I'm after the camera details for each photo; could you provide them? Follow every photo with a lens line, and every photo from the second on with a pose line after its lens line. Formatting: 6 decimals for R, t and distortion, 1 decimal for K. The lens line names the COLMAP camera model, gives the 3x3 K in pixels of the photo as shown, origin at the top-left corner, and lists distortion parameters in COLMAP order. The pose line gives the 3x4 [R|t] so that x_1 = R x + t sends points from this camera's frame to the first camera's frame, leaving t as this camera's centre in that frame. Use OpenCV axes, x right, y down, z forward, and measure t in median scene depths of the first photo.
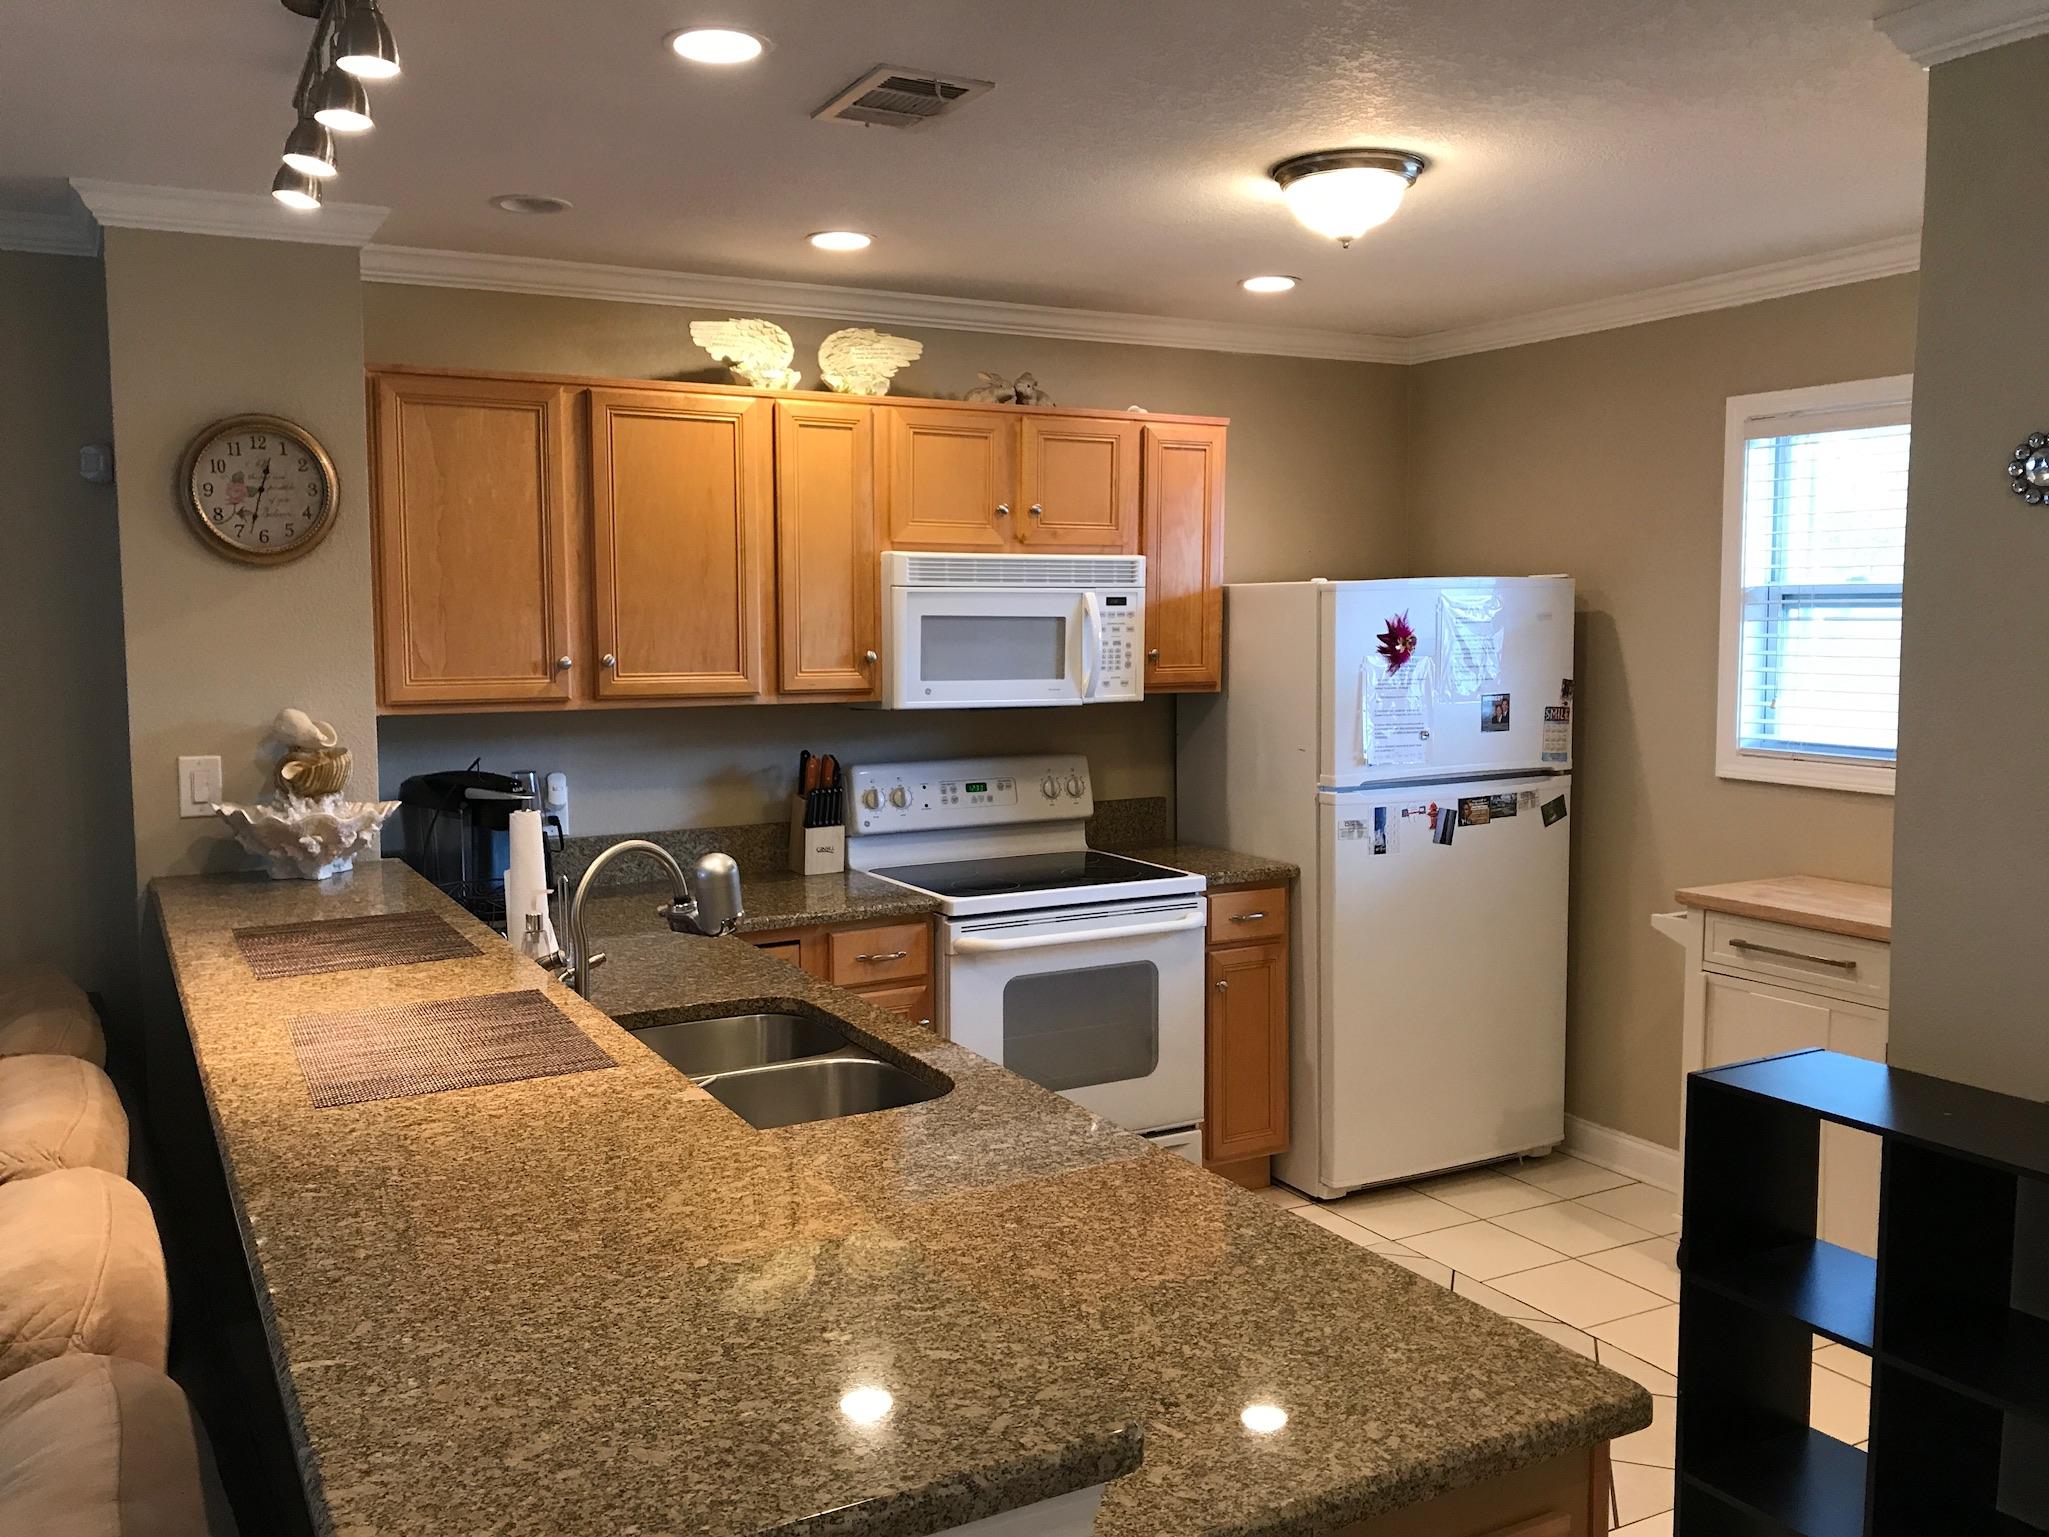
lens RADIAL K [[1681.7, 0, 980.8], [0, 1681.7, 762.8], [0, 0, 1]] dist [0.133261, -0.361337]
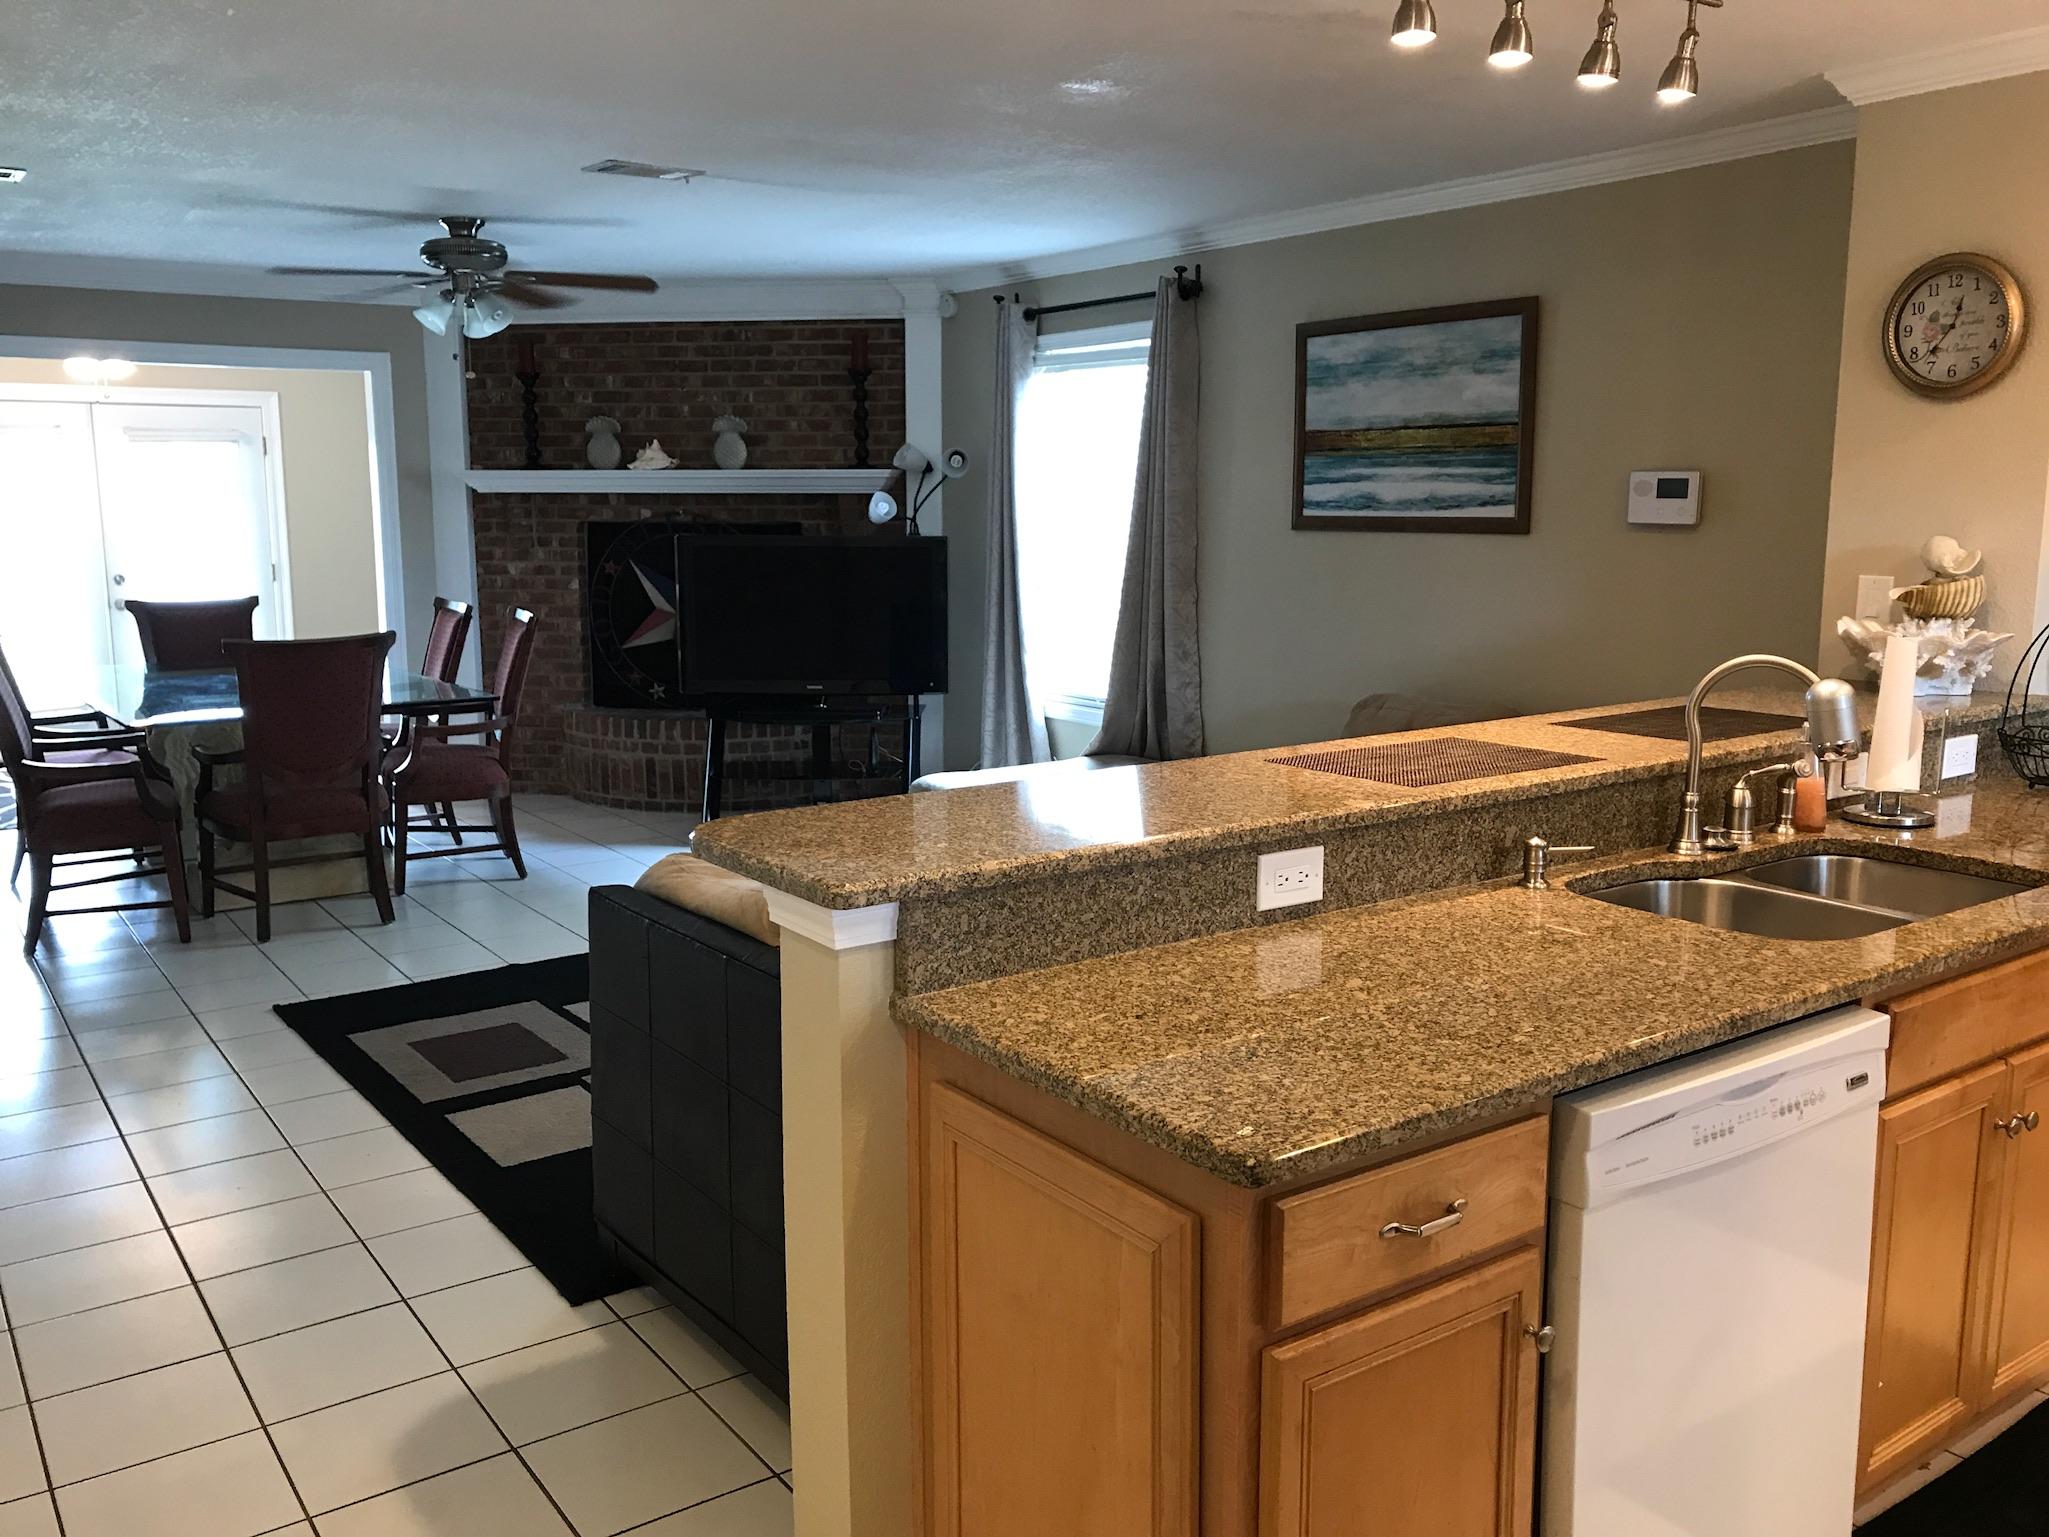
lens RADIAL K [[1688.3, 0, 1010.1], [0, 1688.3, 751.0], [0, 0, 1]] dist [0.055154, -0.115903]
pose [[0.122296, 0.159513, -0.979591, 0.457173], [-0.085570, 0.985019, 0.149714, -0.006853], [0.988798, 0.065515, 0.134114, 0.235396]]
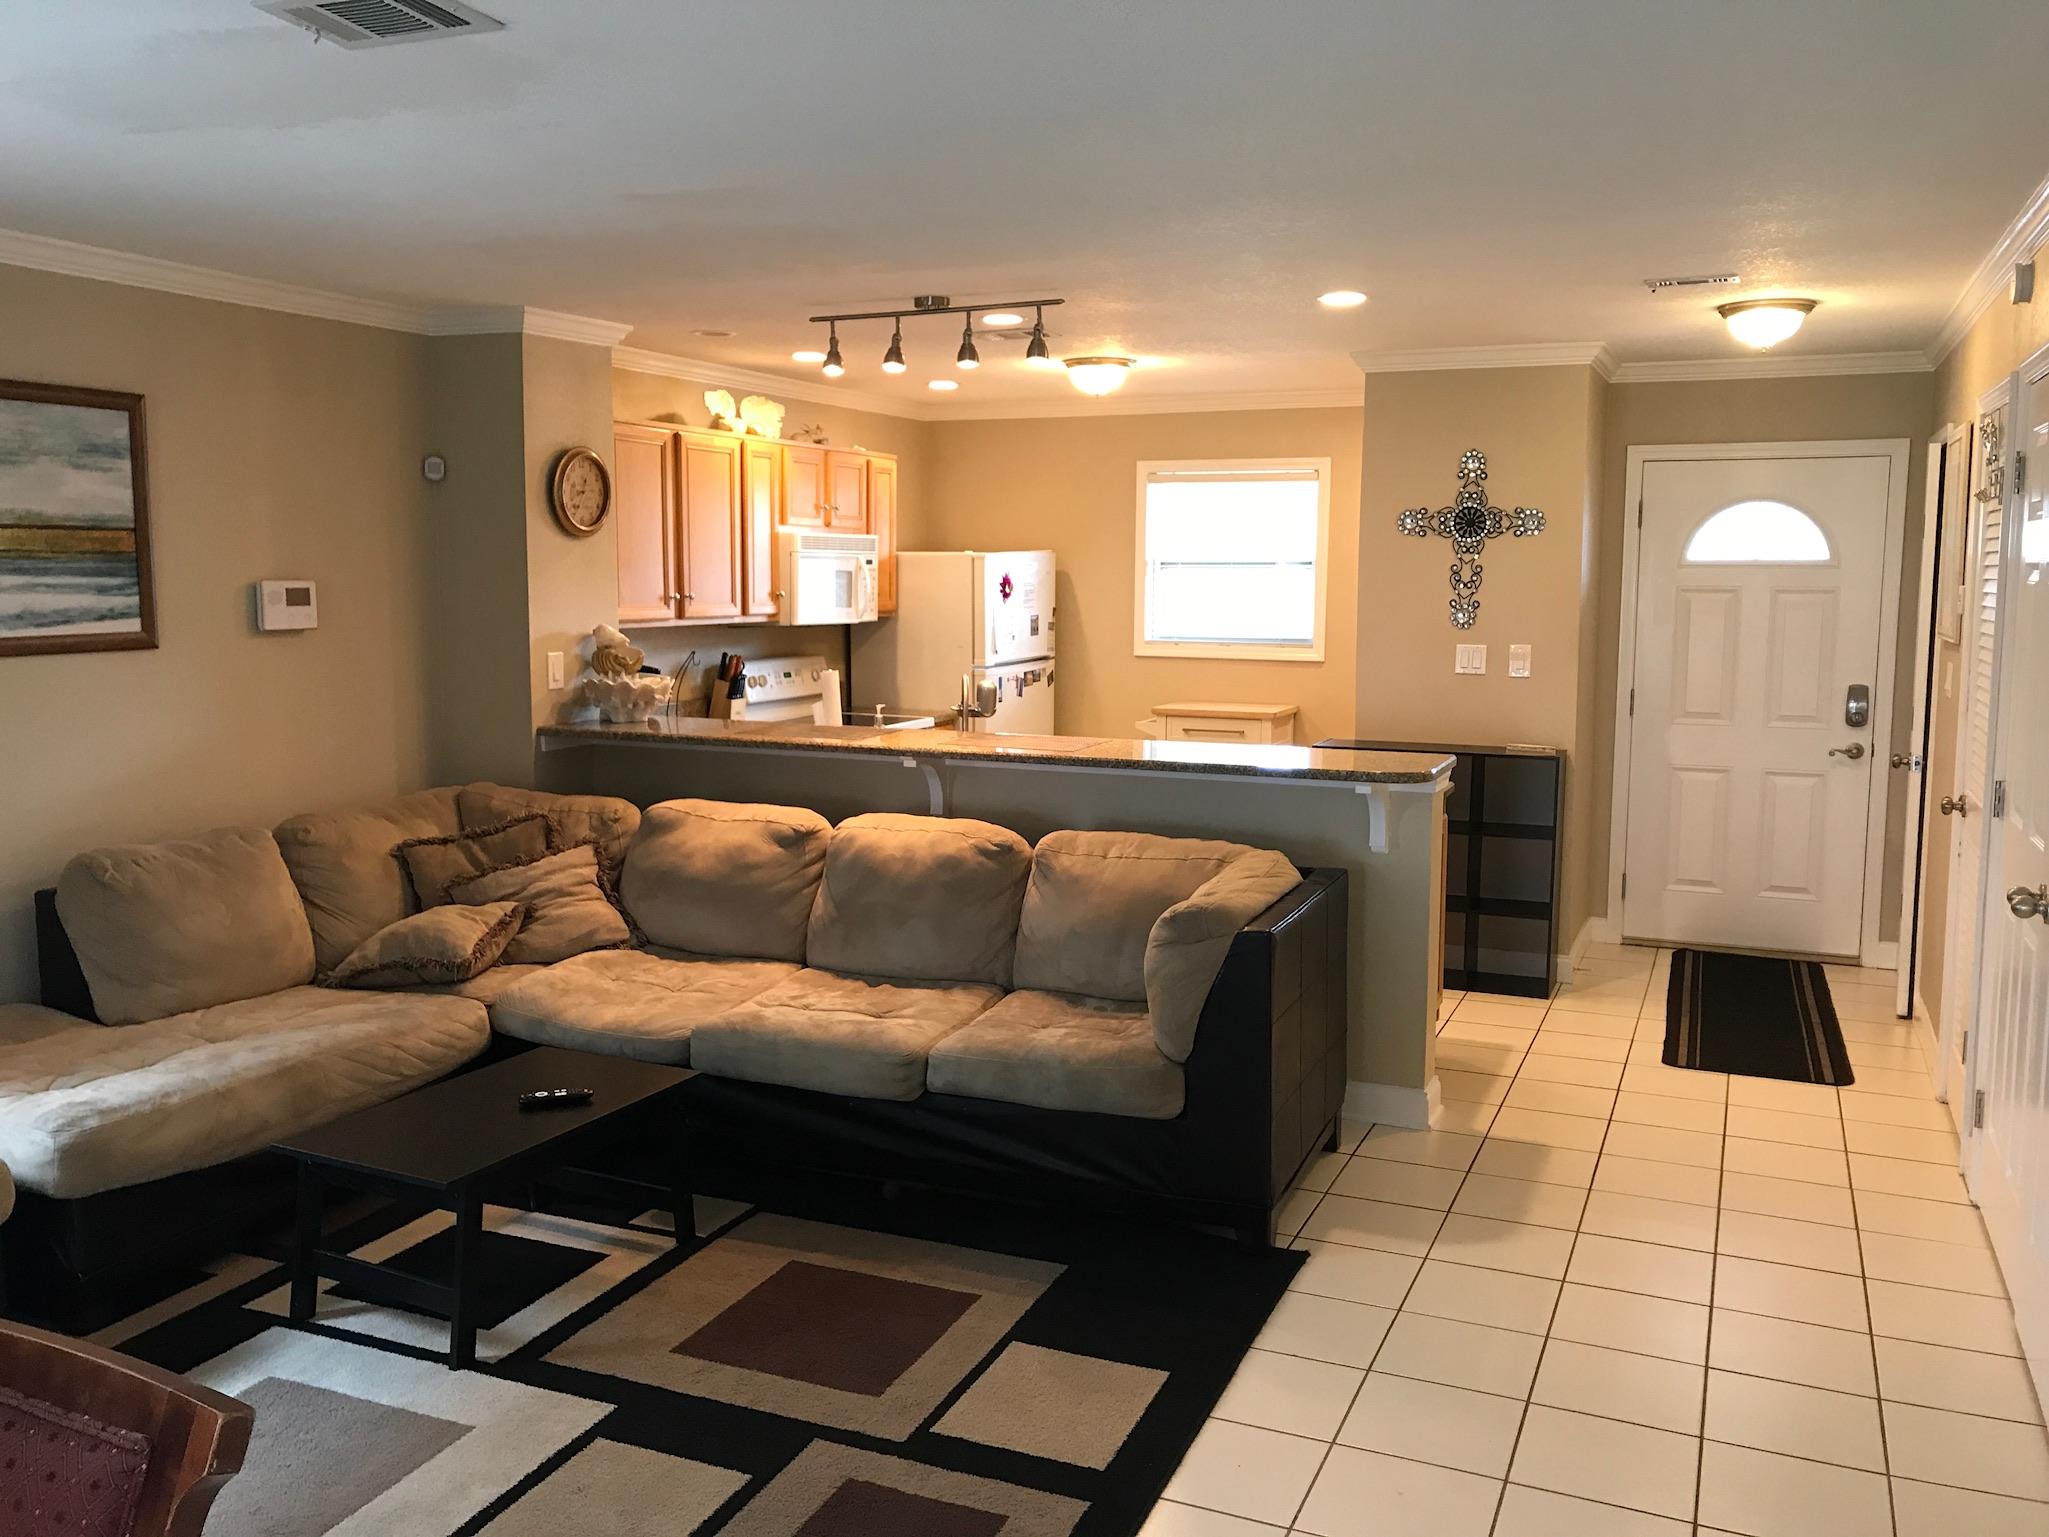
lens RADIAL K [[1691.0, 0, 985.9], [0, 1691.0, 768.5], [0, 0, 1]] dist [0.012062, 0.000907]
pose [[0.793149, -0.065661, 0.605478, -0.894546], [0.049648, 0.997833, 0.043174, 0.045949], [-0.607000, -0.004182, 0.794691, -0.442116]]
